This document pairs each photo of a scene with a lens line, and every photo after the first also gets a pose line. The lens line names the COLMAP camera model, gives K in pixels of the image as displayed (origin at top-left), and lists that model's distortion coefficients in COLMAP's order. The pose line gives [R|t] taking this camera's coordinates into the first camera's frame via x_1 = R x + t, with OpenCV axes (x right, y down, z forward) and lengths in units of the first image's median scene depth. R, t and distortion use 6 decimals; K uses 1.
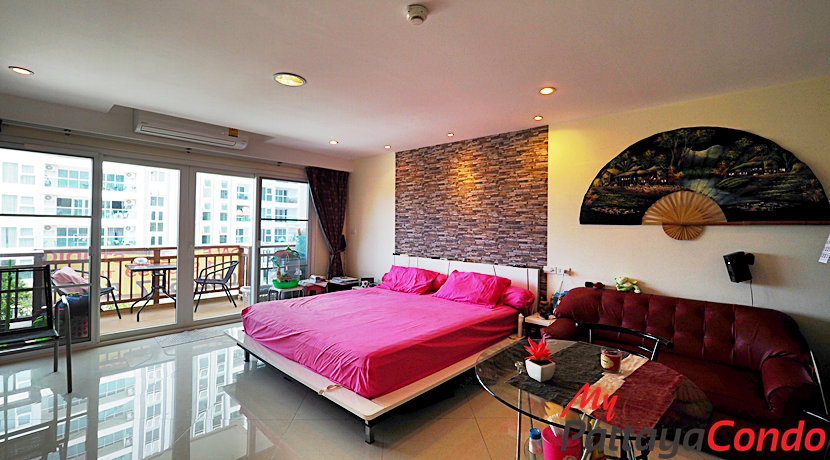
lens RADIAL K [[348.3, 0, 413.3], [0, 348.3, 226.4], [0, 0, 1]] dist [-0.006383, 0.000352]
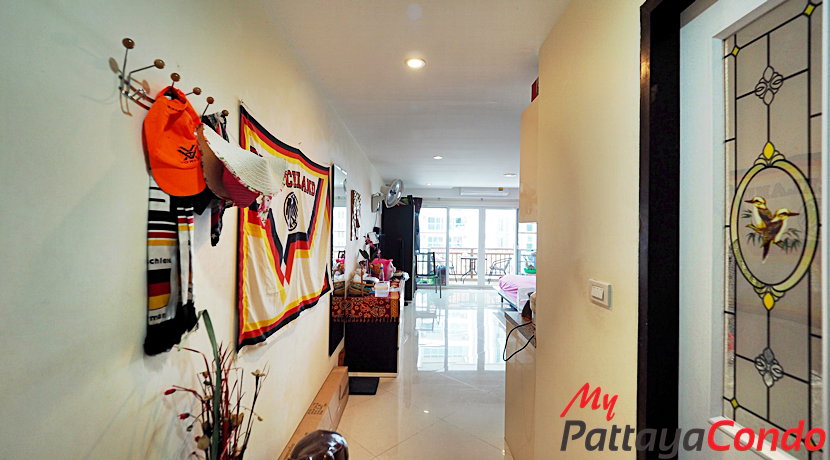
lens RADIAL K [[348.3, 0, 411.6], [0, 348.3, 228.4], [0, 0, 1]] dist [-0.006383, 0.000352]
pose [[0.666512, -0.015405, -0.745335, 0.614926], [-0.000289, 0.999781, -0.020922, -0.008576], [0.745495, 0.014160, 0.666361, -0.683740]]
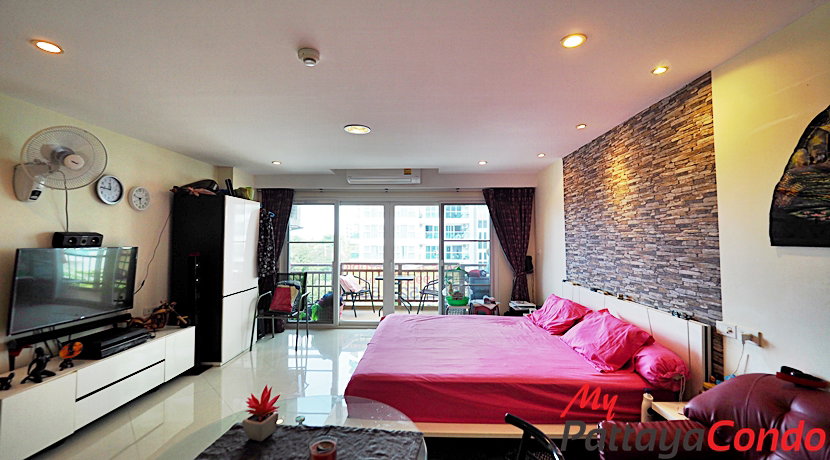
lens RADIAL K [[348.3, 0, 415.5], [0, 348.3, 227.9], [0, 0, 1]] dist [-0.006383, 0.000352]
pose [[0.649483, -0.044494, -0.759073, 0.446245], [0.012069, 0.998764, -0.048217, -0.012154], [0.760281, 0.022155, 0.649217, 0.247999]]
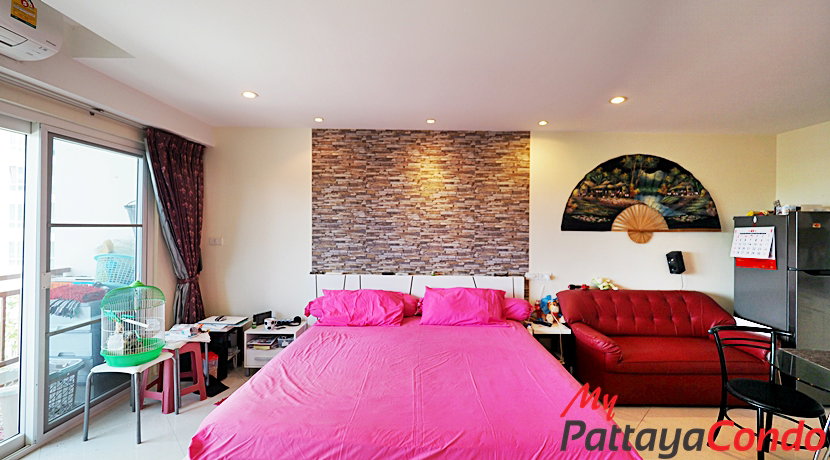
lens RADIAL K [[348.3, 0, 419.7], [0, 348.3, 225.6], [0, 0, 1]] dist [-0.006383, 0.000352]
pose [[0.745466, -0.011488, 0.666445, -0.466683], [0.003883, 0.999909, 0.012892, -0.031765], [-0.666532, -0.007023, 0.745443, 0.422444]]
